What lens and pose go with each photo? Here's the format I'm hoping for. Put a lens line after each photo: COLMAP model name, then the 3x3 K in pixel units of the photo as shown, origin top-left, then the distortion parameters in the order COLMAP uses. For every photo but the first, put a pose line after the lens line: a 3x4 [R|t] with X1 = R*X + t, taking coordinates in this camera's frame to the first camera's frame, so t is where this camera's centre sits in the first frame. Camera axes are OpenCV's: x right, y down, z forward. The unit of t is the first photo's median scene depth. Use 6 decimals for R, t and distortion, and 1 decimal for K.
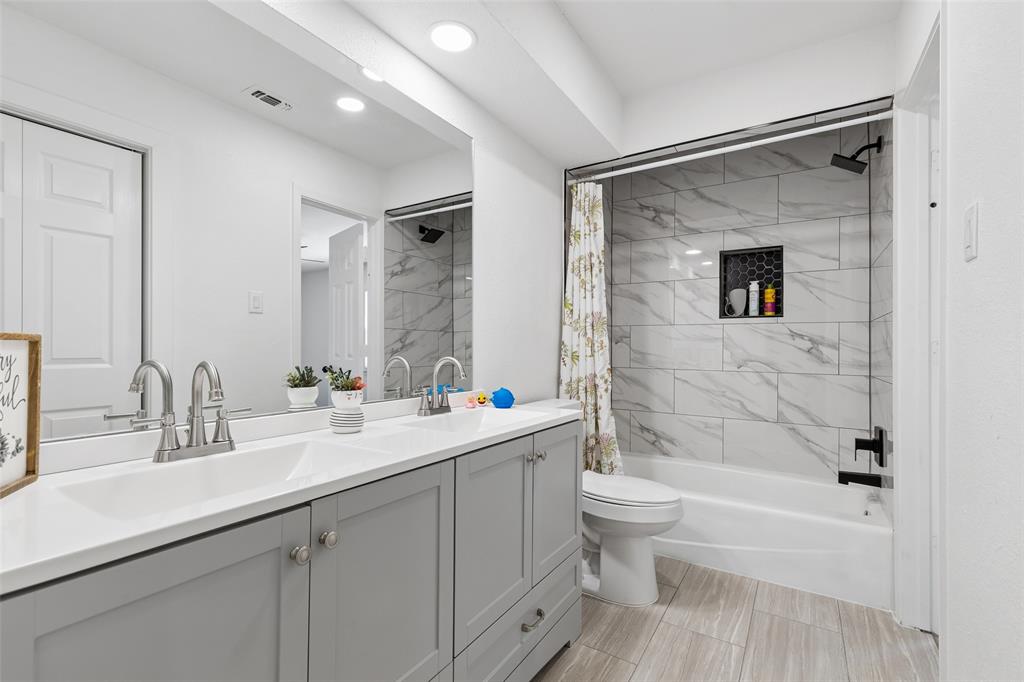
lens RADIAL K [[465.0, 0, 511.6], [0, 465.0, 343.3], [0, 0, 1]] dist [0.003365, 0.000287]
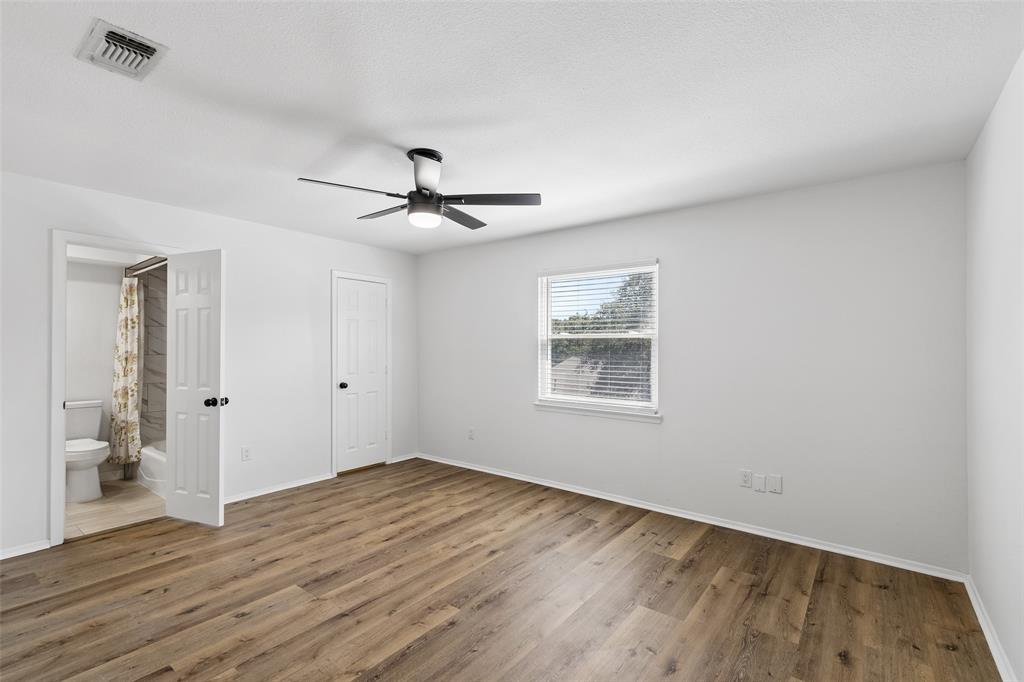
lens RADIAL K [[465.0, 0, 510.3], [0, 465.0, 343.7], [0, 0, 1]] dist [0.003365, 0.000287]
pose [[0.994536, -0.011959, -0.103708, 1.811464], [0.012075, 0.999927, 0.000489, -0.079203], [0.103694, -0.001739, 0.994608, -0.610807]]
